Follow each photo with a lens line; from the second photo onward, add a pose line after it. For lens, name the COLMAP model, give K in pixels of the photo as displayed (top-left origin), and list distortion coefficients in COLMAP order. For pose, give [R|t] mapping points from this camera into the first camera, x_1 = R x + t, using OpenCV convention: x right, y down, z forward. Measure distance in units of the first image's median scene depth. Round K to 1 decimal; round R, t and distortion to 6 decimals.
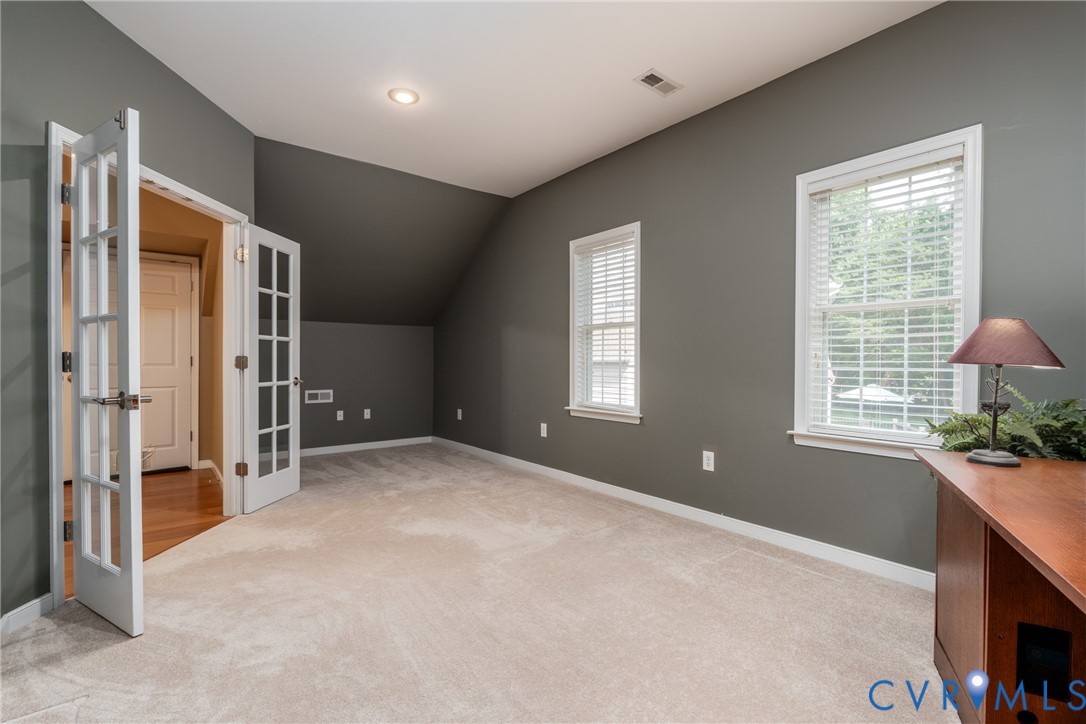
lens RADIAL K [[494.3, 0, 545.2], [0, 494.3, 363.9], [0, 0, 1]] dist [-0.000125, 0.000042]
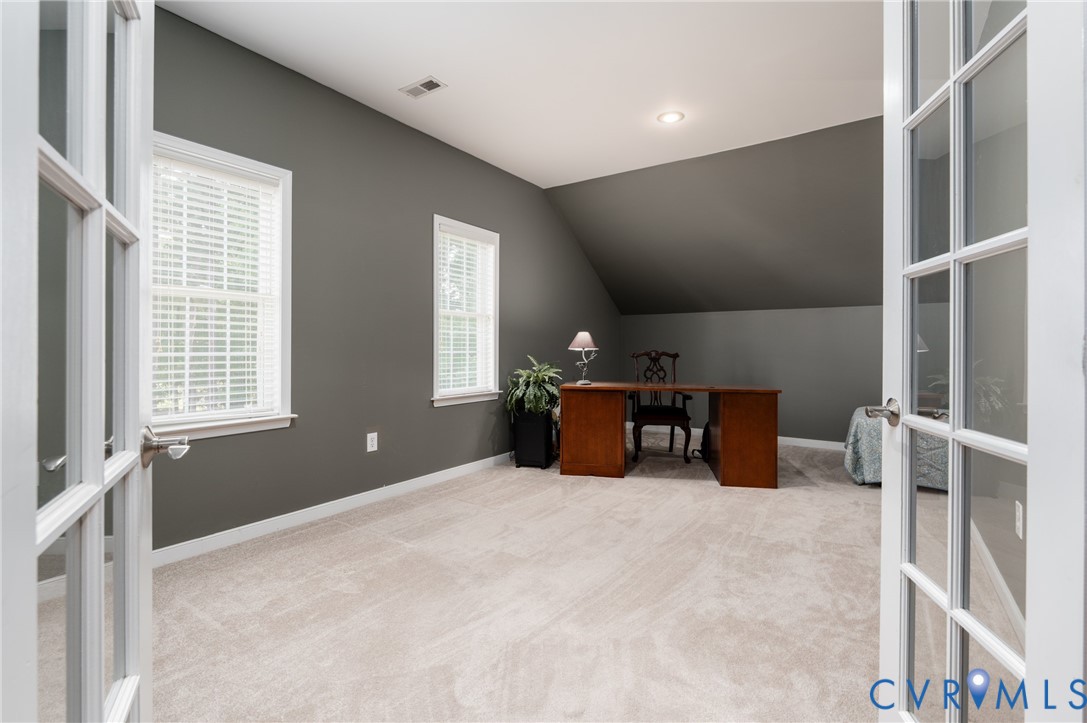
lens RADIAL K [[481.9, 0, 548.8], [0, 481.9, 354.2], [0, 0, 1]] dist [-0.004197, 0.000320]
pose [[-0.308696, -0.009577, 0.951112, -0.806587], [0.011337, 0.999841, 0.013748, -0.000686], [-0.951093, 0.015027, -0.308539, 1.014140]]
